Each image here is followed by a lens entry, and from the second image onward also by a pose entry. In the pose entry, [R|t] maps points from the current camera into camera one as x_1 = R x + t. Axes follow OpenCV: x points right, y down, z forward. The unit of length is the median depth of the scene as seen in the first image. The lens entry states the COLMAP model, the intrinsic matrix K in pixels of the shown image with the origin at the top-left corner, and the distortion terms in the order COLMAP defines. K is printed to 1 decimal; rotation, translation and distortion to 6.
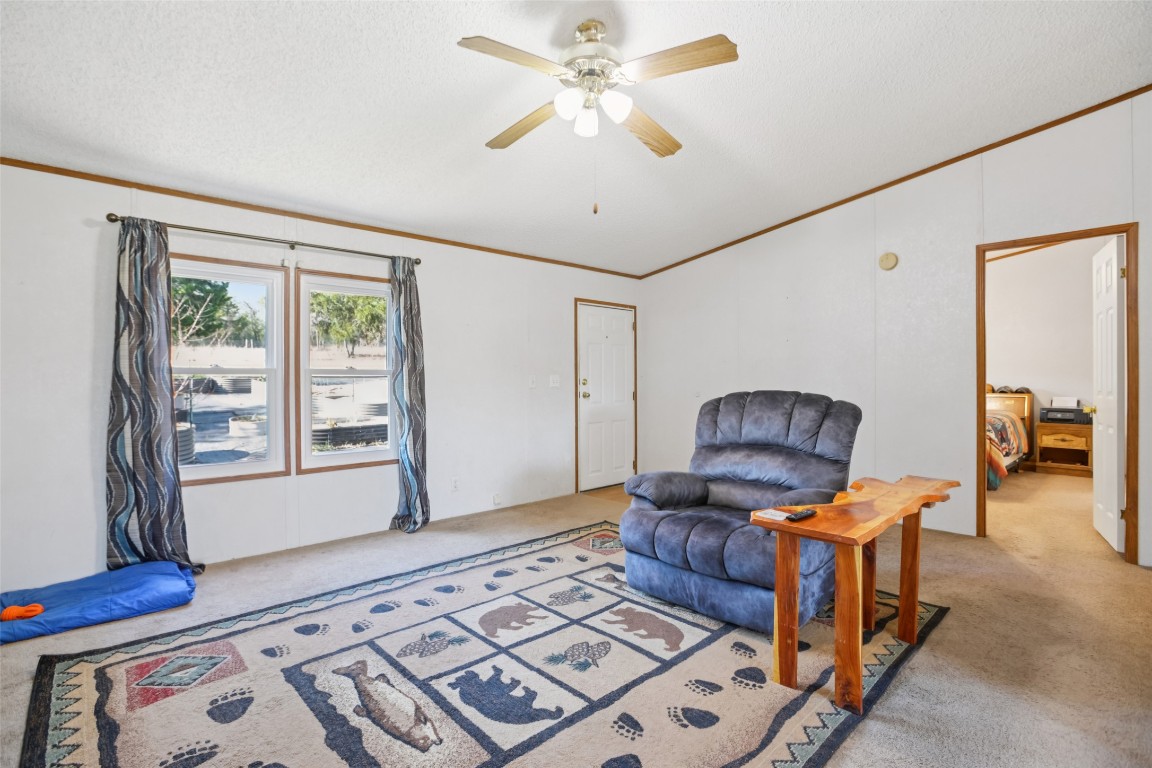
lens RADIAL K [[538.5, 0, 571.8], [0, 538.5, 382.3], [0, 0, 1]] dist [-0.070602, 0.027284]
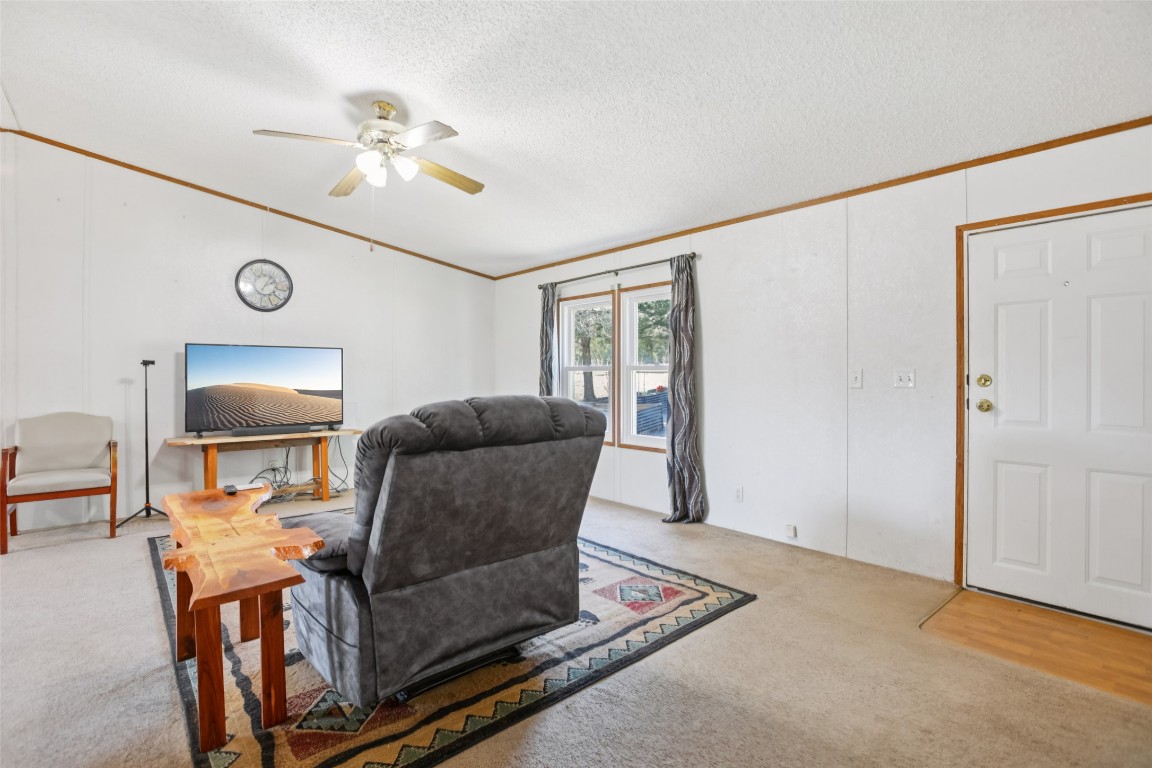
lens RADIAL K [[538.5, 0, 571.8], [0, 538.5, 382.3], [0, 0, 1]] dist [-0.070602, 0.027284]
pose [[-0.035943, 0.016965, -0.999210, 1.157933], [-0.005896, 0.999835, 0.017188, -0.010856], [0.999336, 0.006509, -0.035837, 1.325608]]
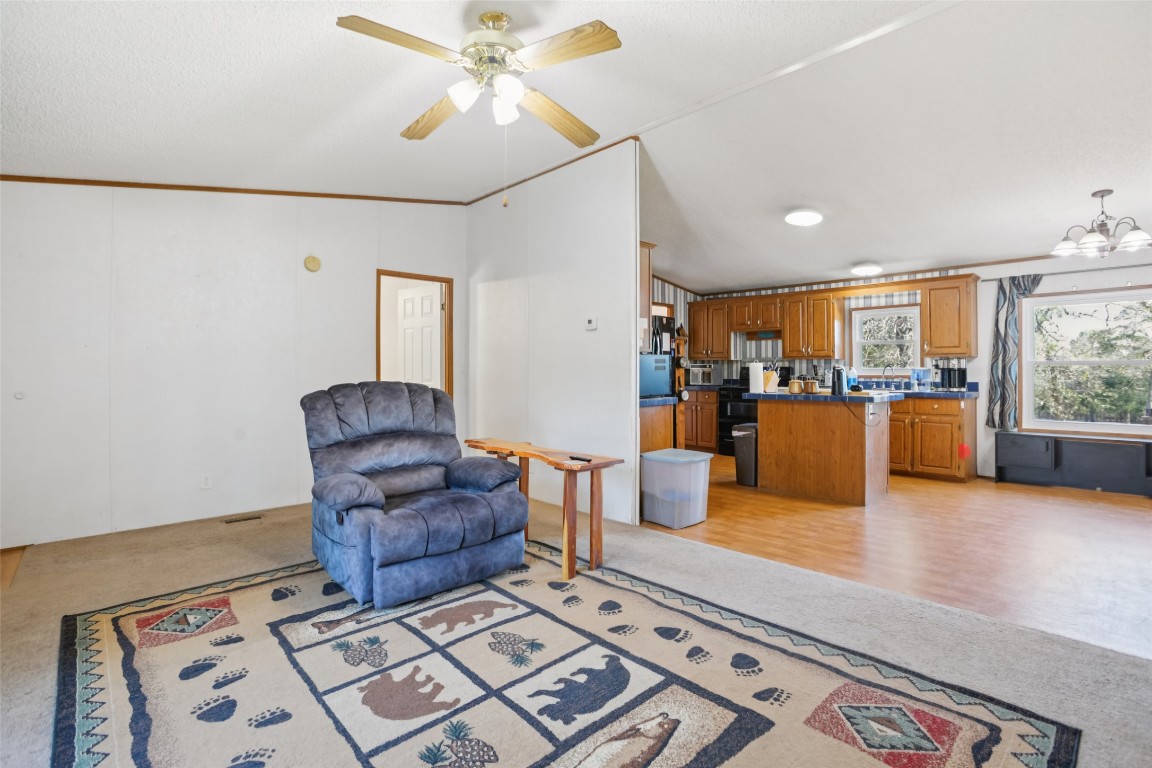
lens RADIAL K [[544.0, 0, 581.8], [0, 544.0, 362.9], [0, 0, 1]] dist [-0.046502, 0.011955]
pose [[-0.013272, 0.017082, 0.999766, -0.846665], [0.007268, 0.999829, -0.016987, -0.000045], [-0.999886, 0.007041, -0.013394, 0.745911]]
